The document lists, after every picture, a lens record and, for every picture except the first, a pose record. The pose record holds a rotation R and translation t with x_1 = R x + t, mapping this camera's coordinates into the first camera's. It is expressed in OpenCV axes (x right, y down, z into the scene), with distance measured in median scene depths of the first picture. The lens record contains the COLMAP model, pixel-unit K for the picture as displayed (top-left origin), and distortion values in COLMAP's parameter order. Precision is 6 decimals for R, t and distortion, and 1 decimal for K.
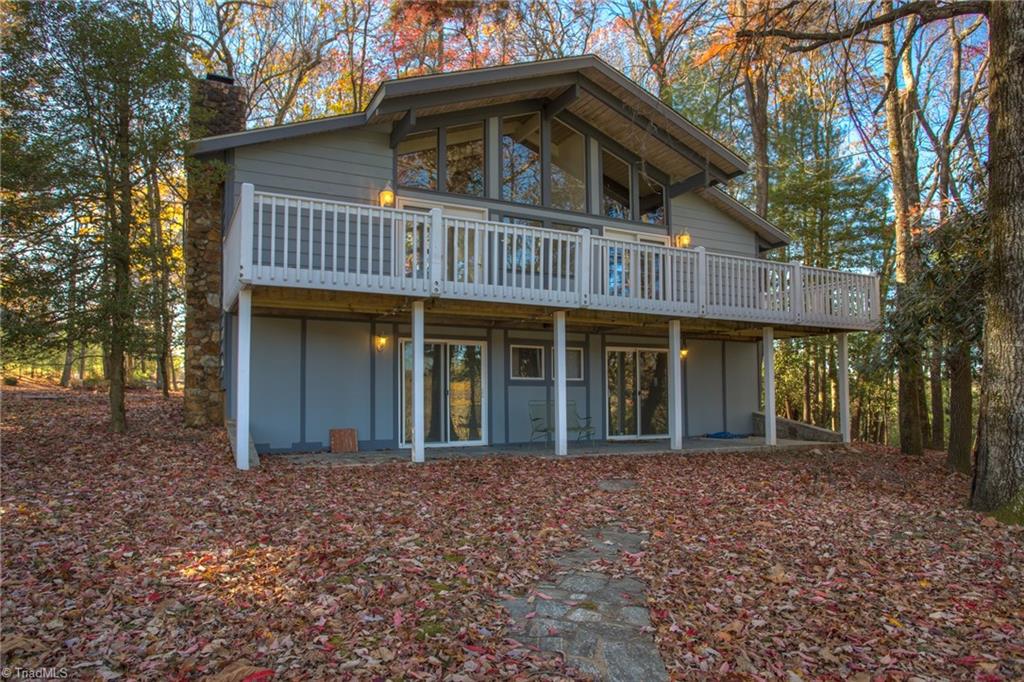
lens RADIAL K [[747.1, 0, 512.0], [0, 747.1, 341.0], [0, 0, 1]] dist [0.004359, 0.003741]
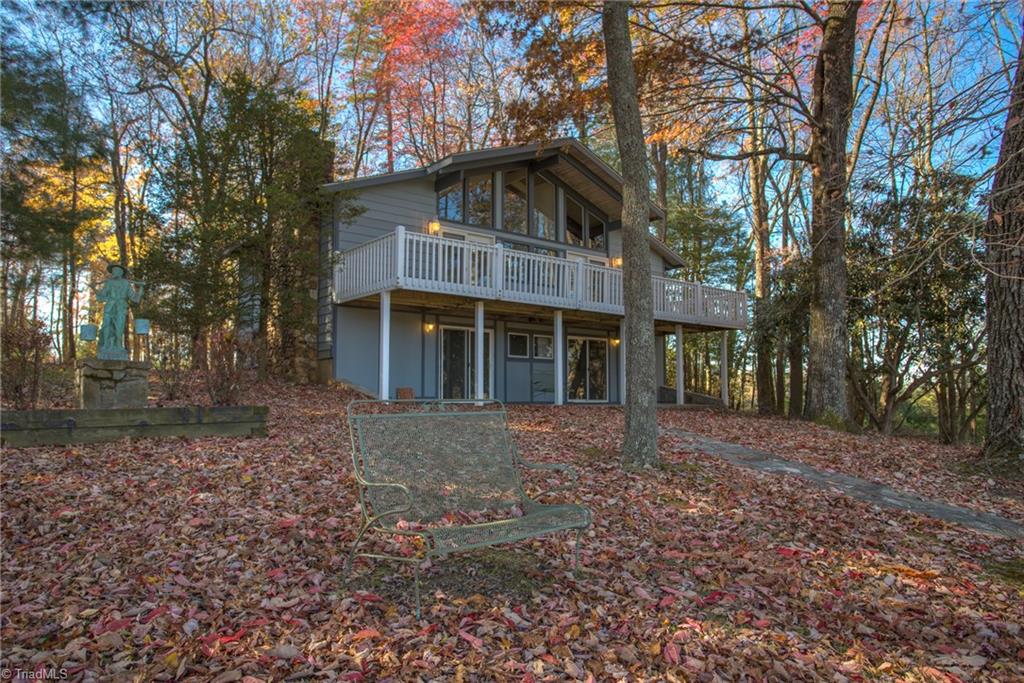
lens RADIAL K [[747.1, 0, 512.0], [0, 747.1, 341.5], [0, 0, 1]] dist [0.004359, 0.003741]
pose [[0.982434, 0.019360, 0.185604, -0.252715], [-0.019386, 0.999811, -0.001674, 0.023804], [-0.185602, -0.001954, 0.982623, -0.392742]]
